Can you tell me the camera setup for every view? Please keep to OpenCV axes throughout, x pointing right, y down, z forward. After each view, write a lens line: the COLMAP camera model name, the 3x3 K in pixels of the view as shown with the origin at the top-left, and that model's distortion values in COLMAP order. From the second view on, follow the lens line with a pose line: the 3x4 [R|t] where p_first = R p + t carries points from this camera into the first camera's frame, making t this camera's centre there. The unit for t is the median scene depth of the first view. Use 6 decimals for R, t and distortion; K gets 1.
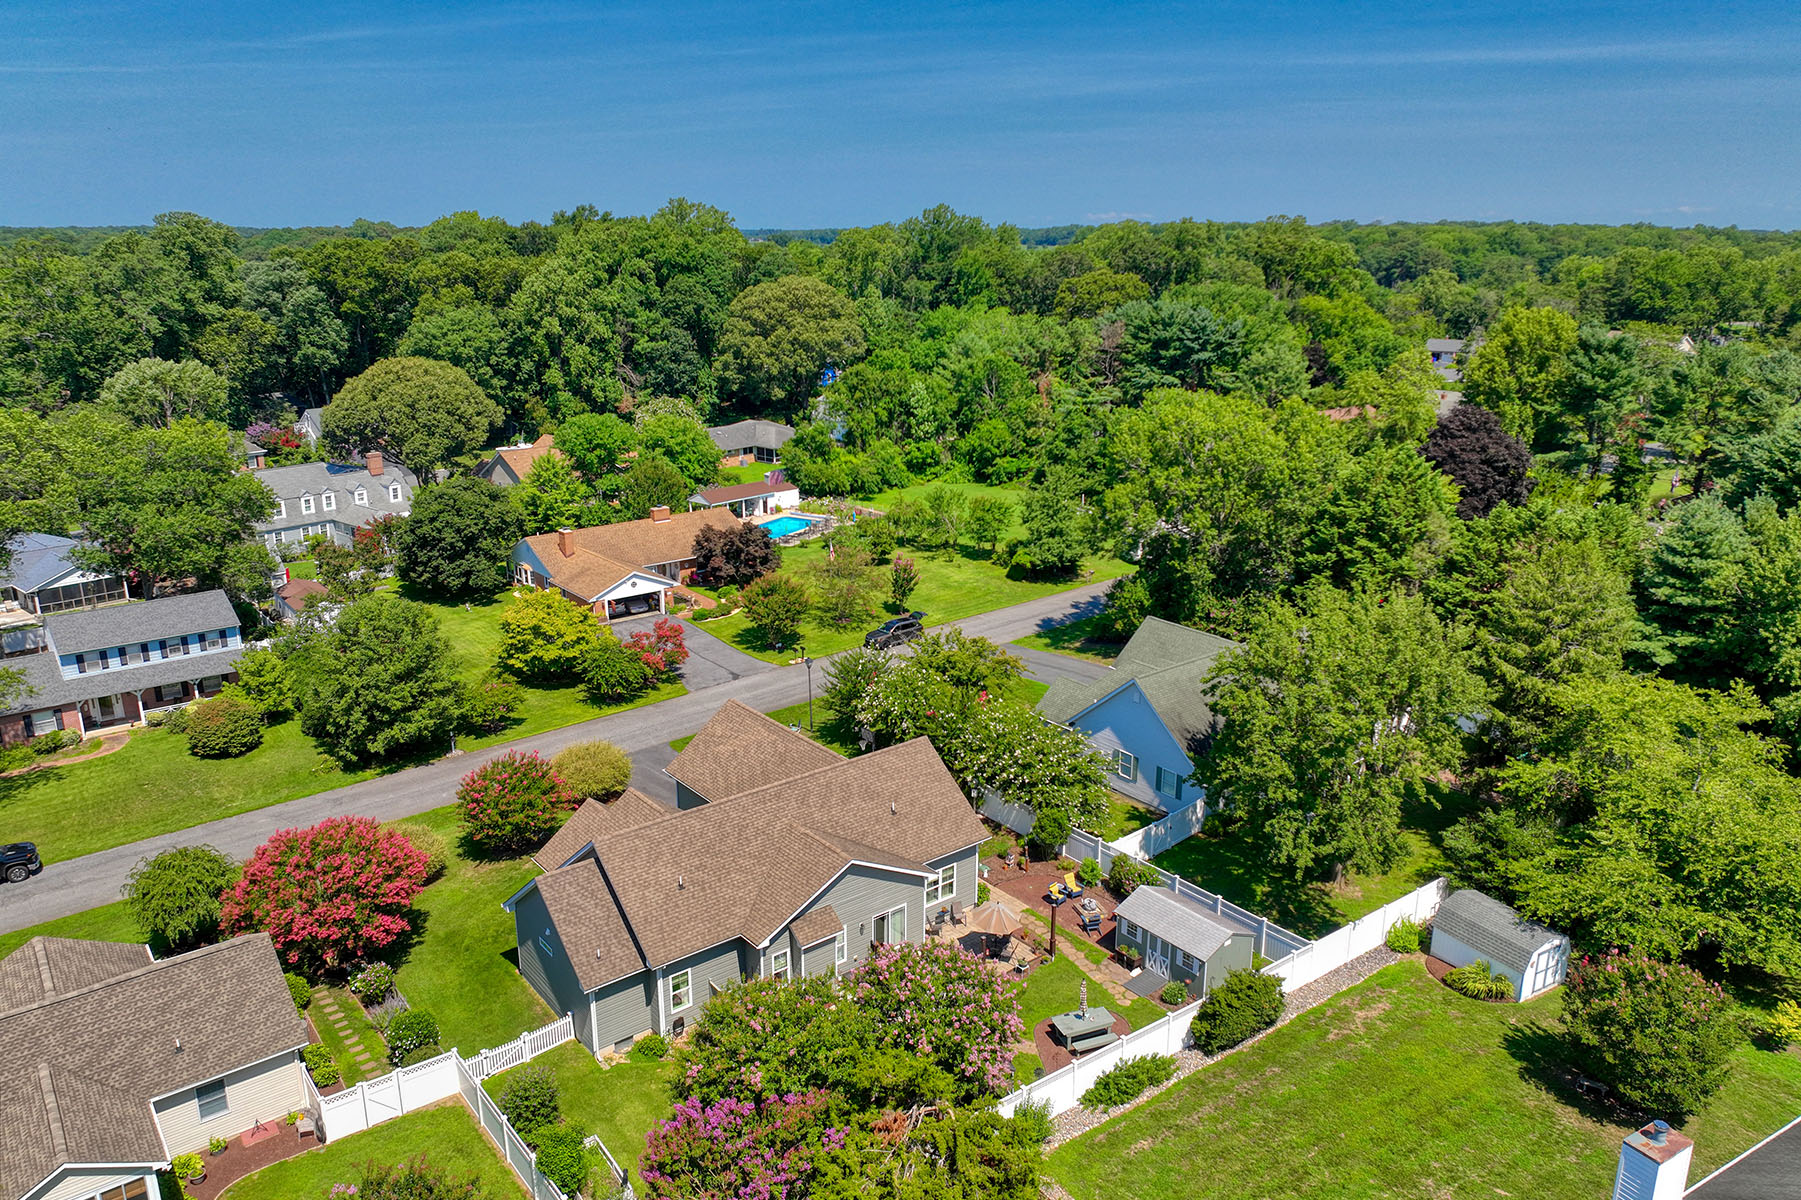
lens RADIAL K [[1263.0, 0, 906.9], [0, 1263.0, 600.3], [0, 0, 1]] dist [-0.001312, 0.012422]
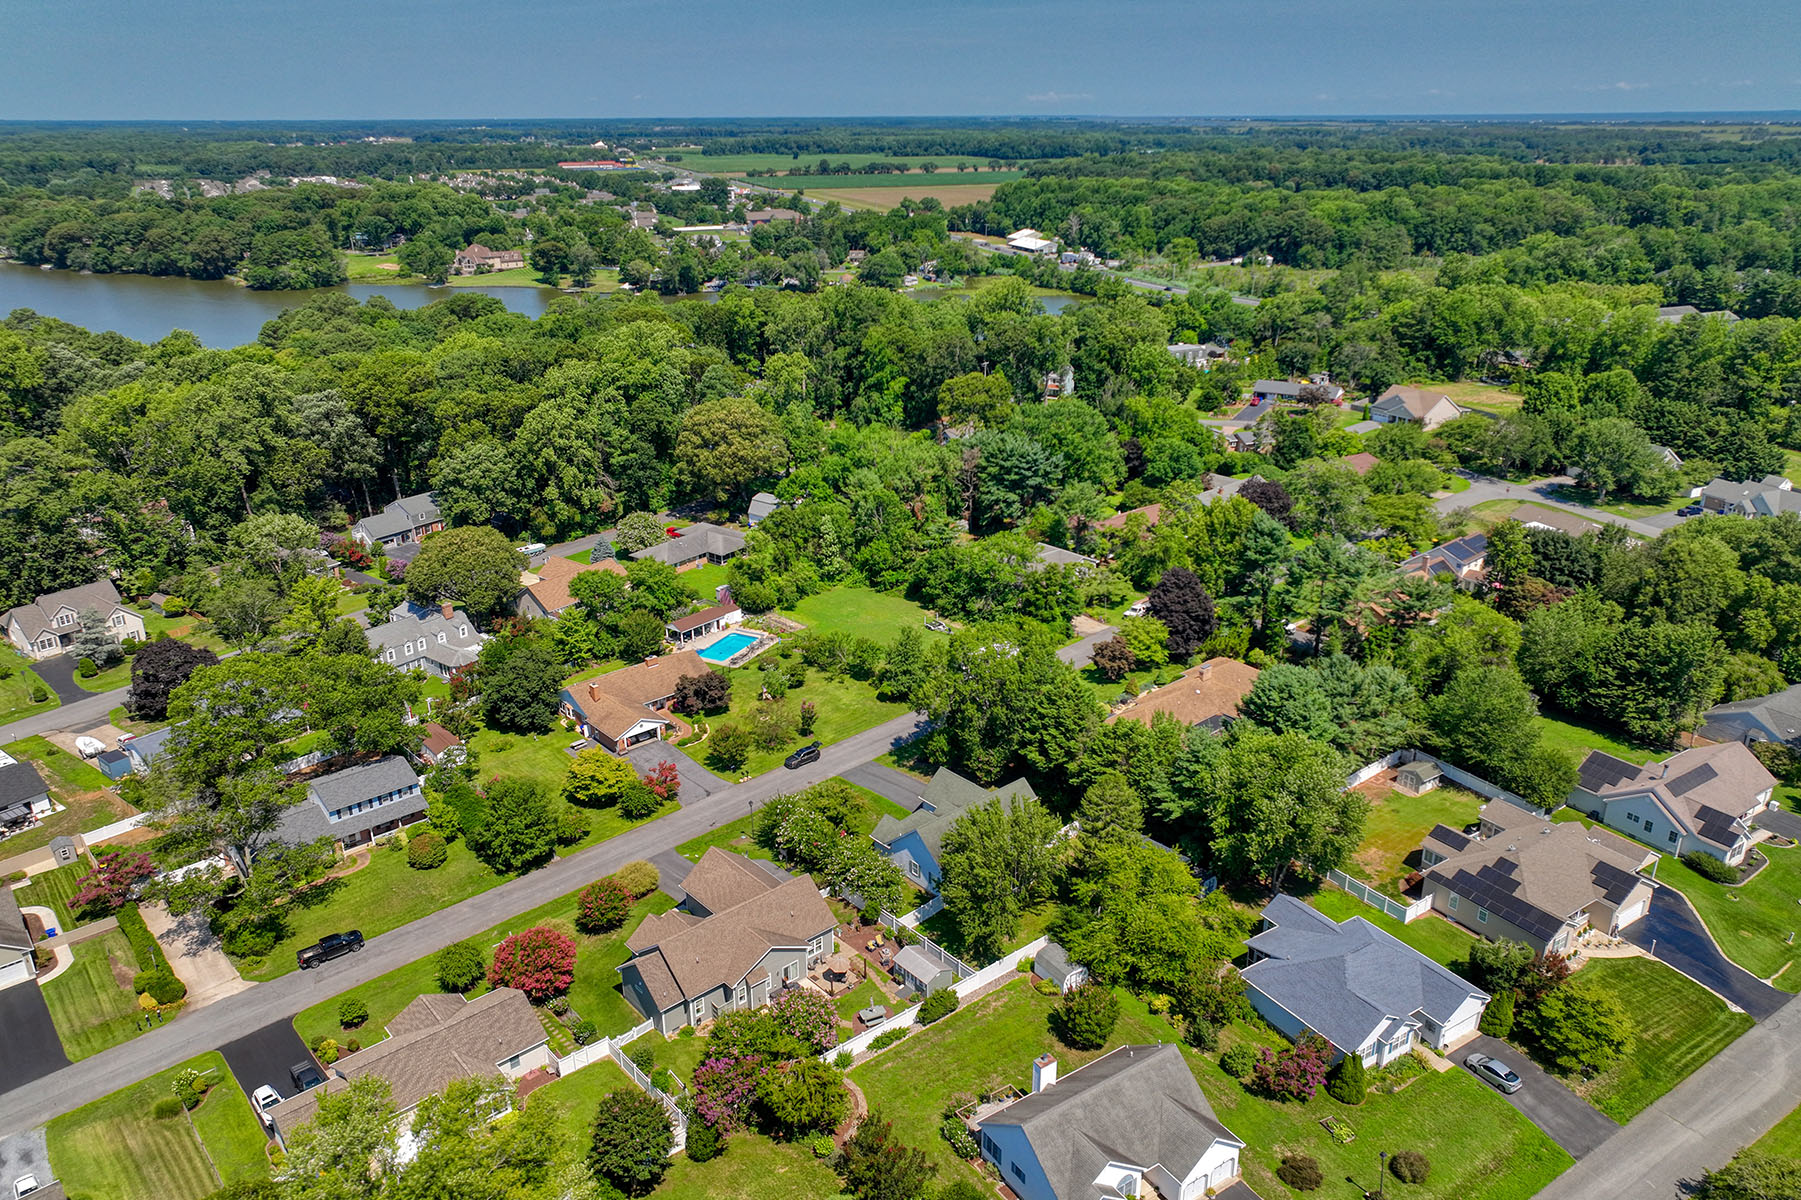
lens RADIAL K [[1263.0, 0, 914.0], [0, 1263.0, 604.9], [0, 0, 1]] dist [-0.001312, 0.012422]
pose [[0.998588, -0.022903, 0.047922, 0.055654], [0.018734, 0.996144, 0.085707, -0.284121], [-0.049700, -0.084689, 0.995167, -0.583036]]
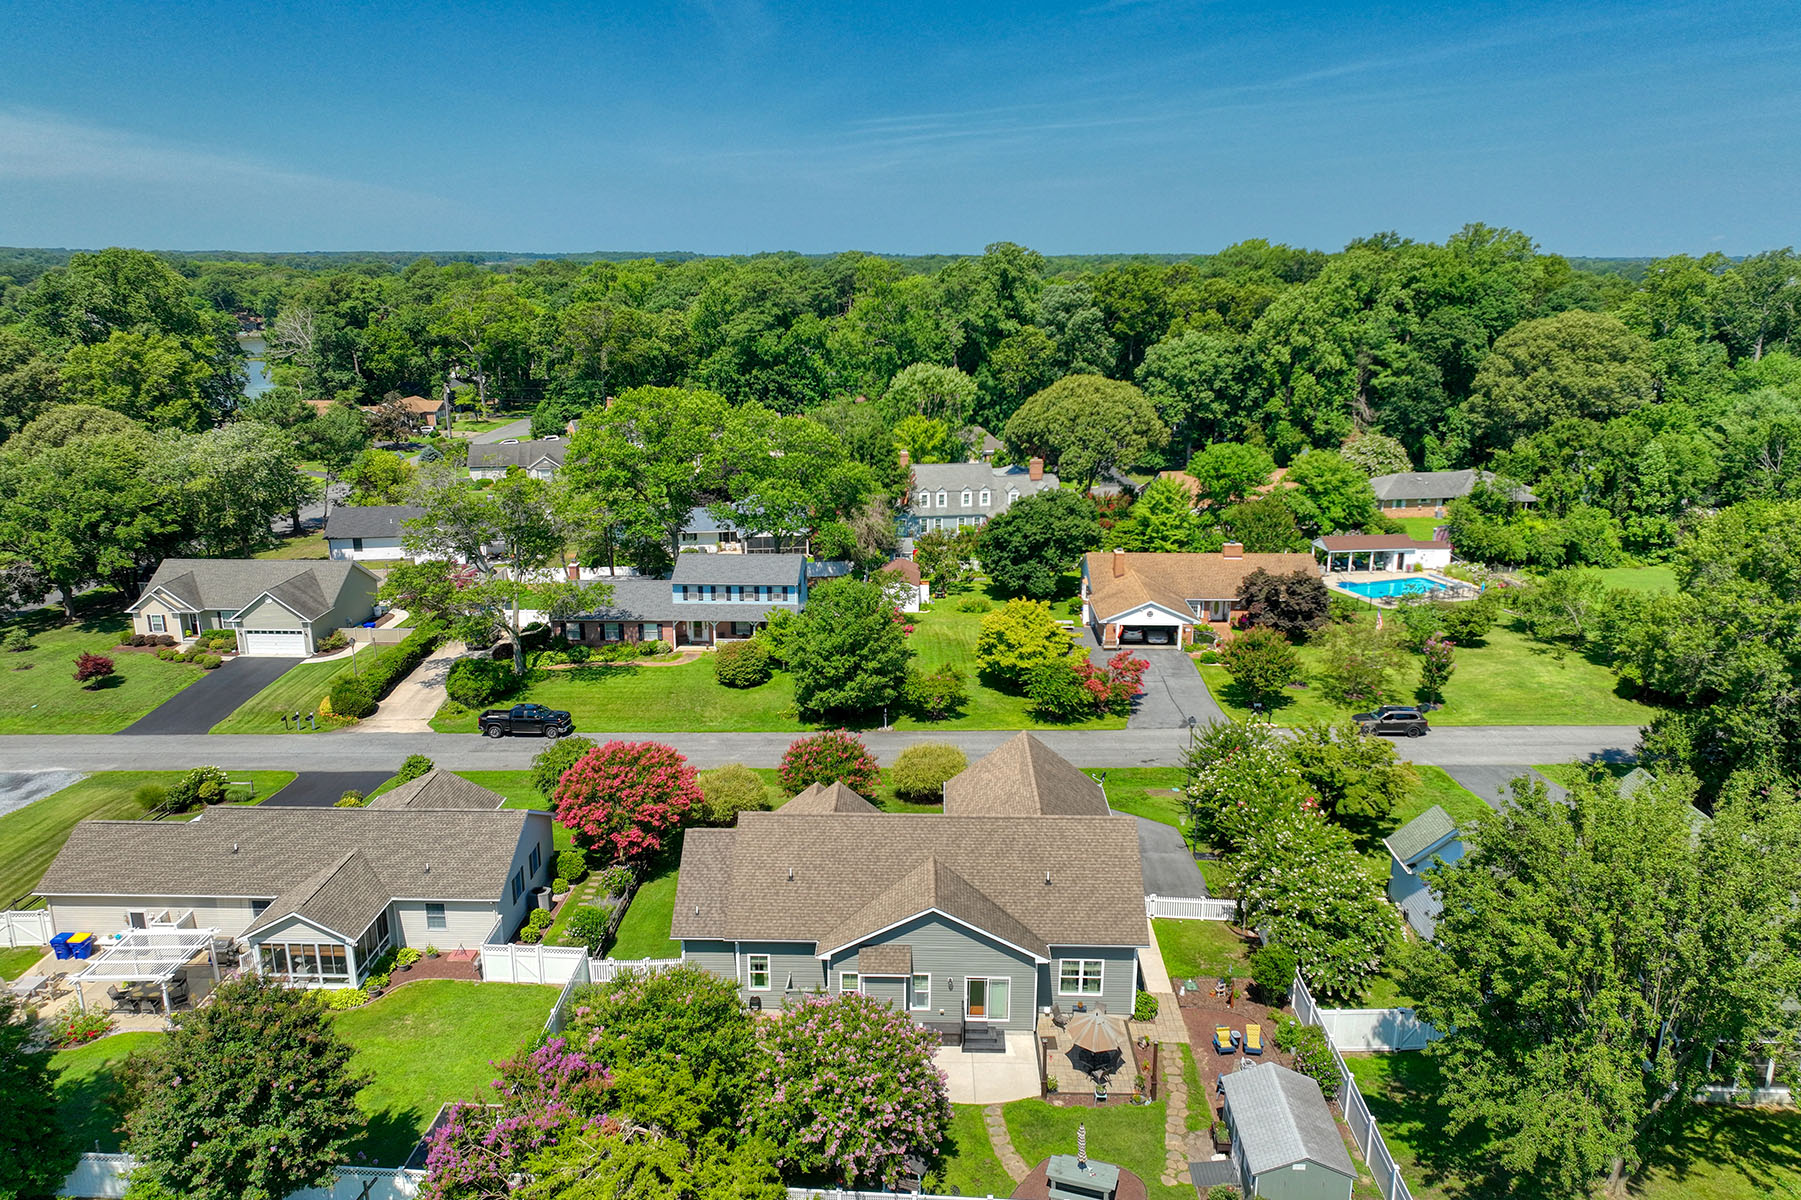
lens RADIAL K [[1263.0, 0, 903.6], [0, 1263.0, 596.4], [0, 0, 1]] dist [-0.001312, 0.012422]
pose [[0.765197, 0.168627, -0.621320, 0.235829], [-0.182724, 0.982286, 0.041558, -0.030270], [0.617321, 0.081730, 0.782454, 0.099793]]
